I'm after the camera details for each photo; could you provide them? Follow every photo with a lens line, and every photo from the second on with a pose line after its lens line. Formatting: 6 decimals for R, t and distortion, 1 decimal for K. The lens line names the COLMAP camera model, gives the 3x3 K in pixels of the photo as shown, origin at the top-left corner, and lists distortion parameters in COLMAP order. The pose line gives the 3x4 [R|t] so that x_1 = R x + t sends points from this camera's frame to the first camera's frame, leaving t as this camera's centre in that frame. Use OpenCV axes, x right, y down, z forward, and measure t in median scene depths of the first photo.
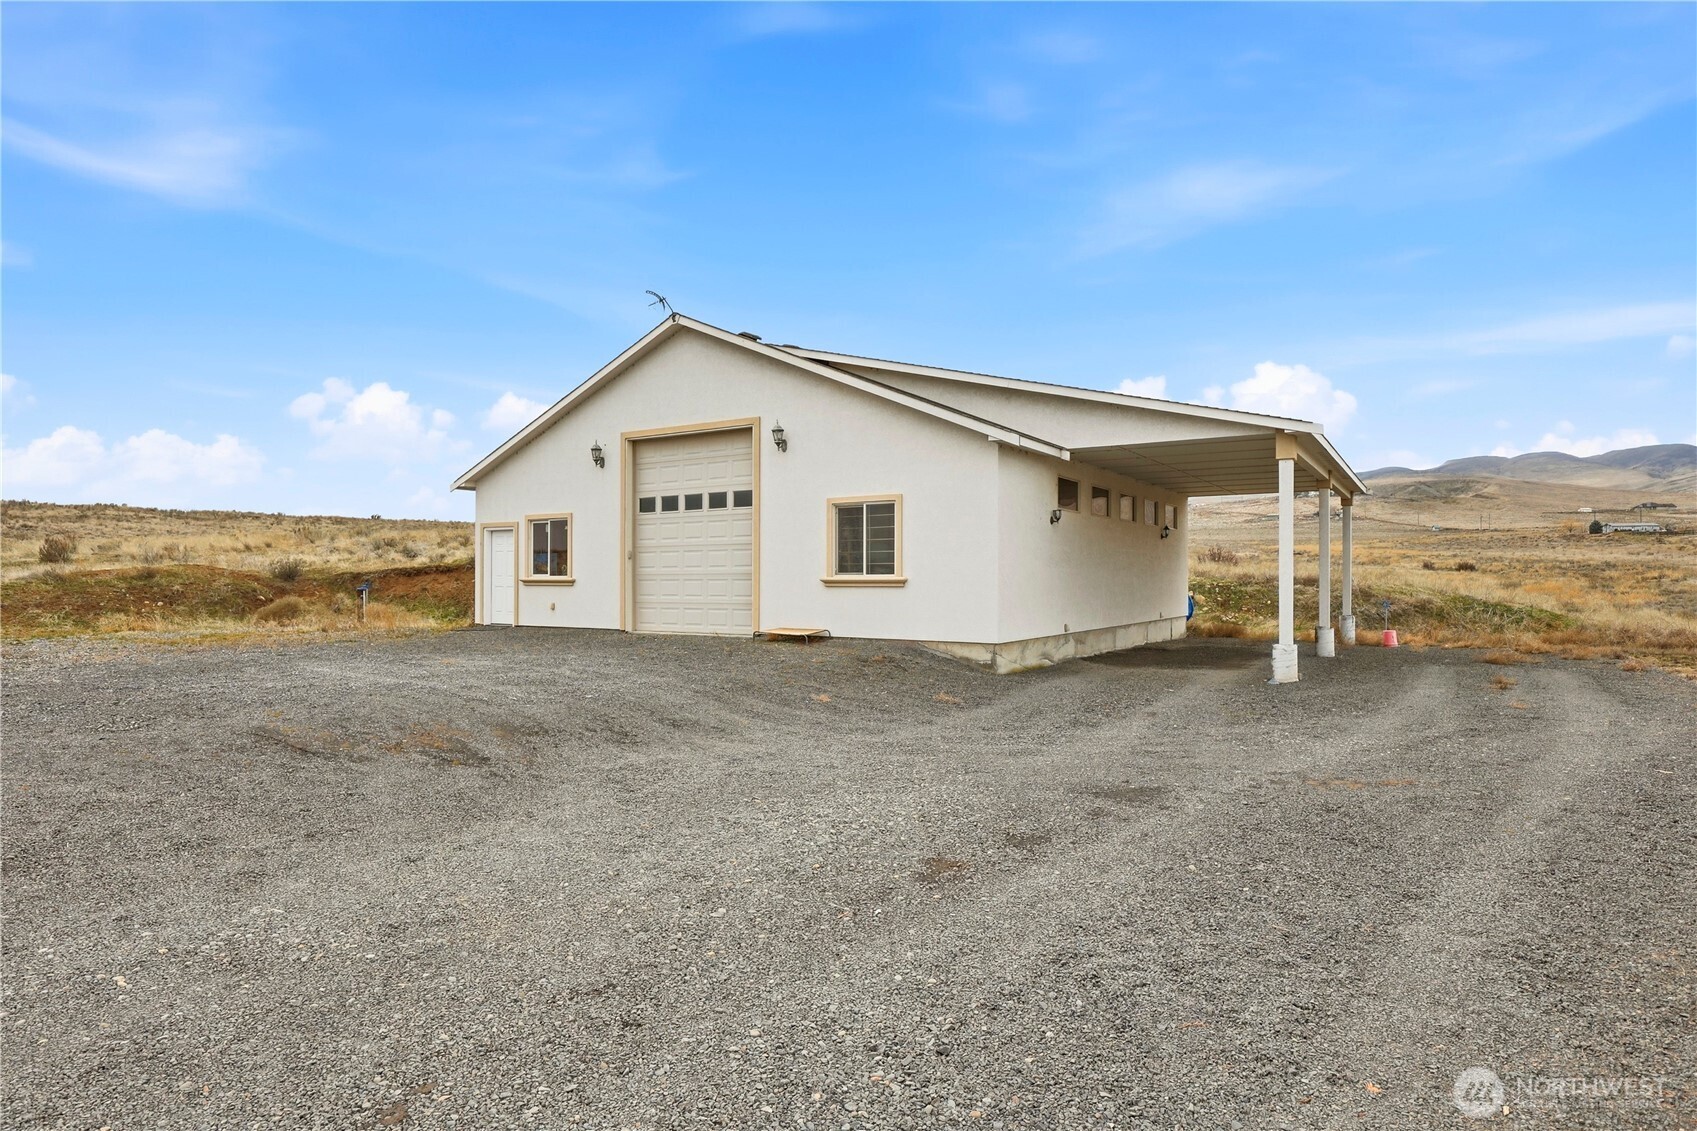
lens RADIAL K [[958.2, 0, 861.5], [0, 958.2, 567.5], [0, 0, 1]] dist [-0.025982, 0.001927]
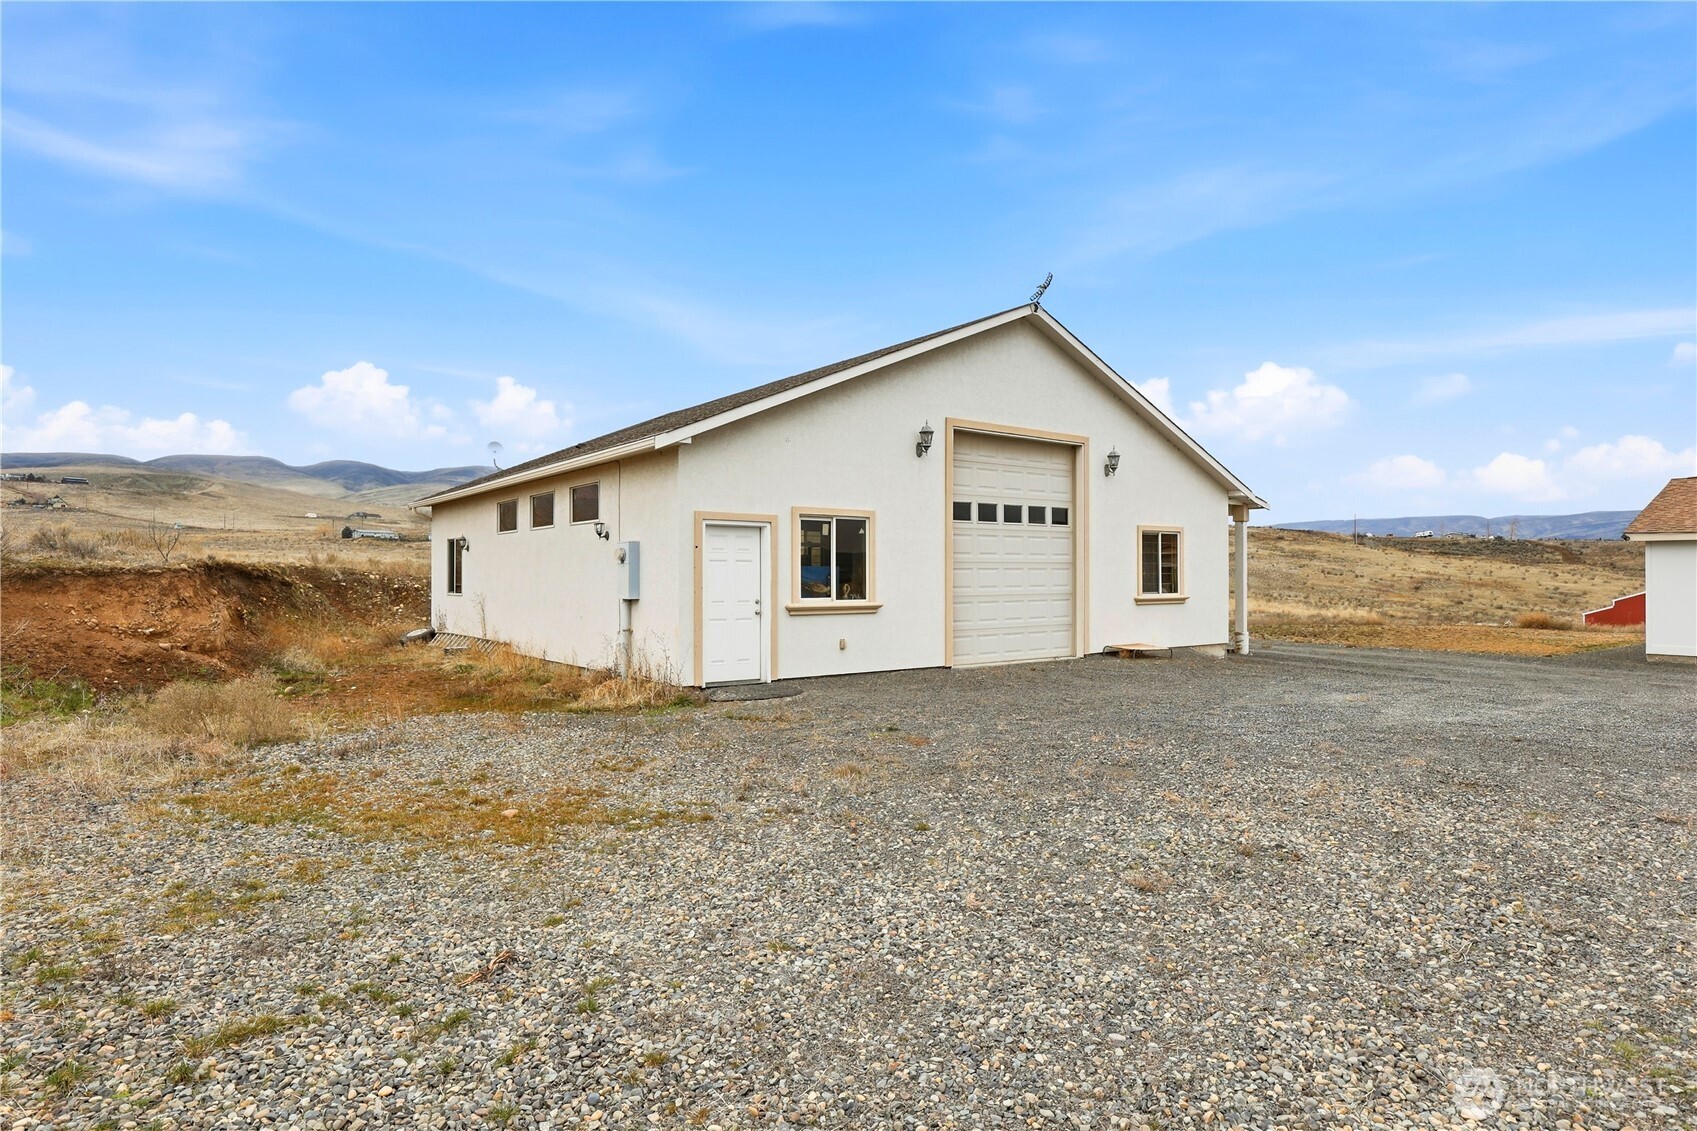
lens RADIAL K [[958.2, 0, 853.0], [0, 958.2, 557.7], [0, 0, 1]] dist [-0.025982, 0.001927]
pose [[0.351450, 0.019033, 0.936013, -1.046715], [-0.010122, 0.999812, -0.016530, -0.011182], [-0.936152, -0.003665, 0.351577, 0.815061]]
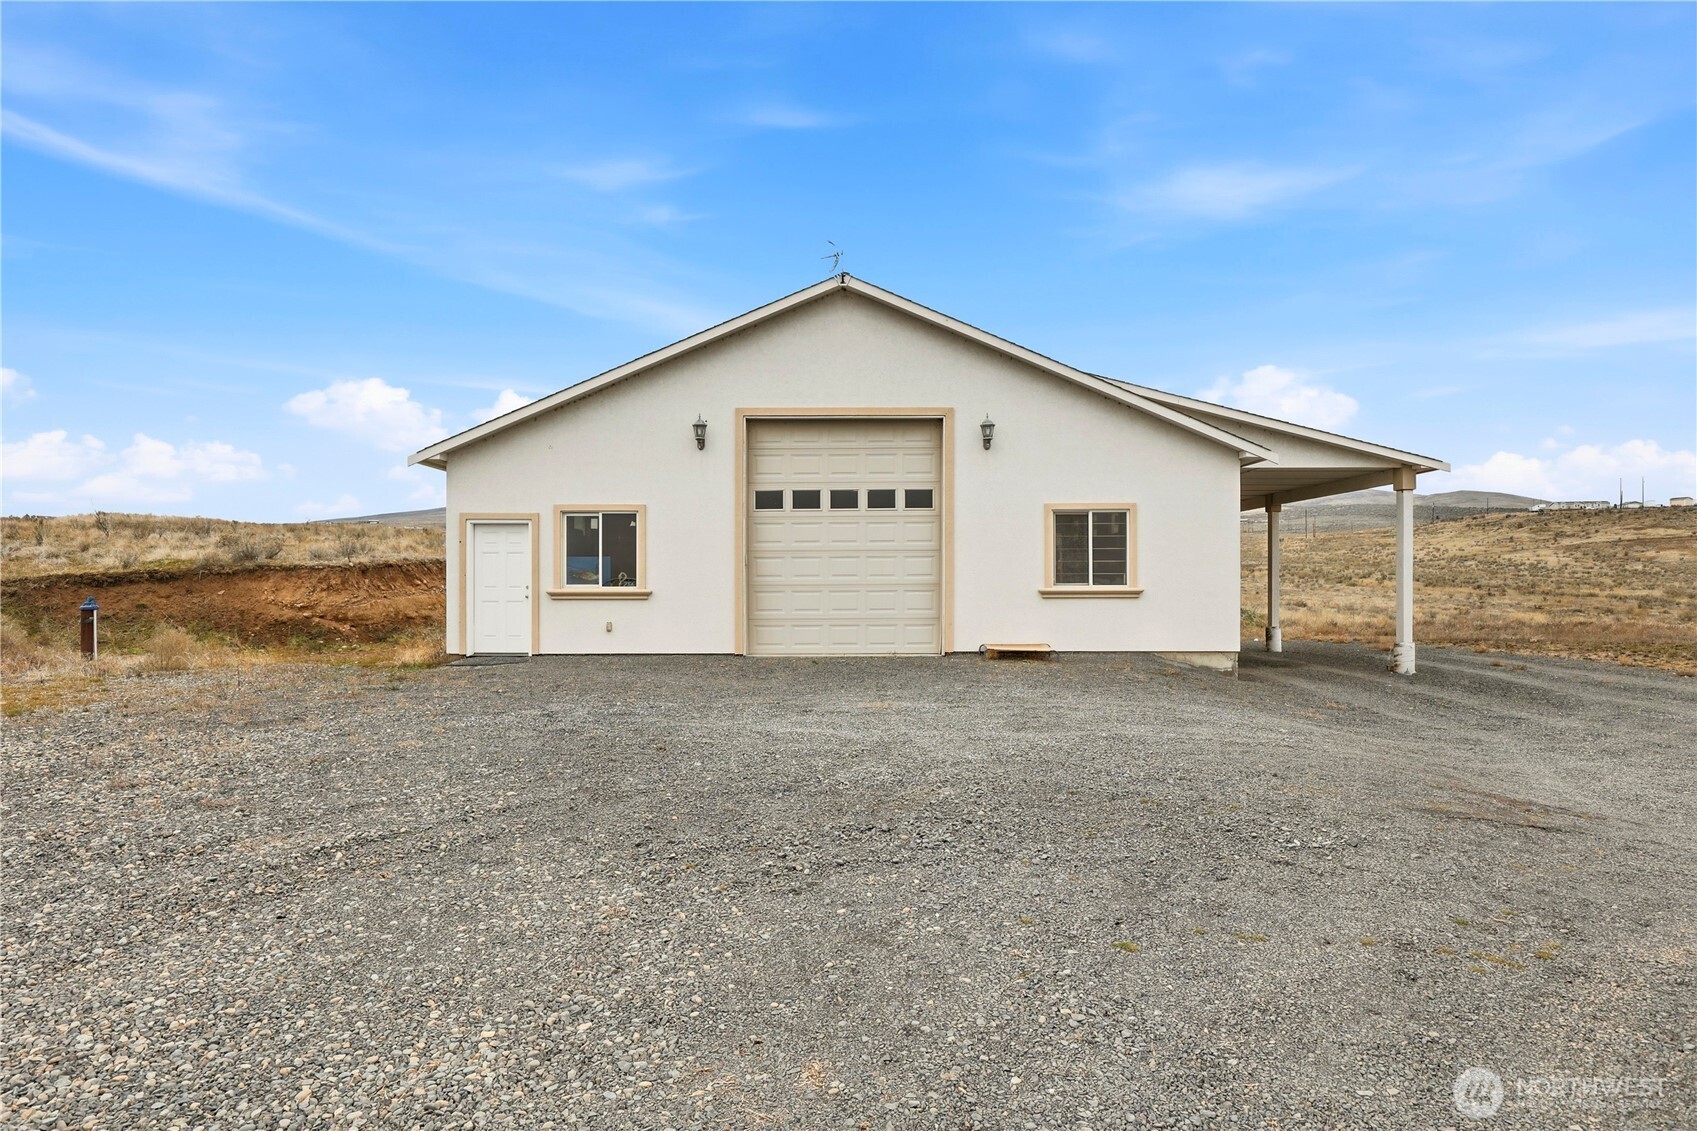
lens RADIAL K [[958.2, 0, 855.0], [0, 958.2, 578.8], [0, 0, 1]] dist [-0.025982, 0.001927]
pose [[0.848086, -0.000757, 0.529858, -0.607645], [-0.003893, 0.999963, 0.007660, -0.004478], [-0.529845, -0.008560, 0.848052, 0.272838]]
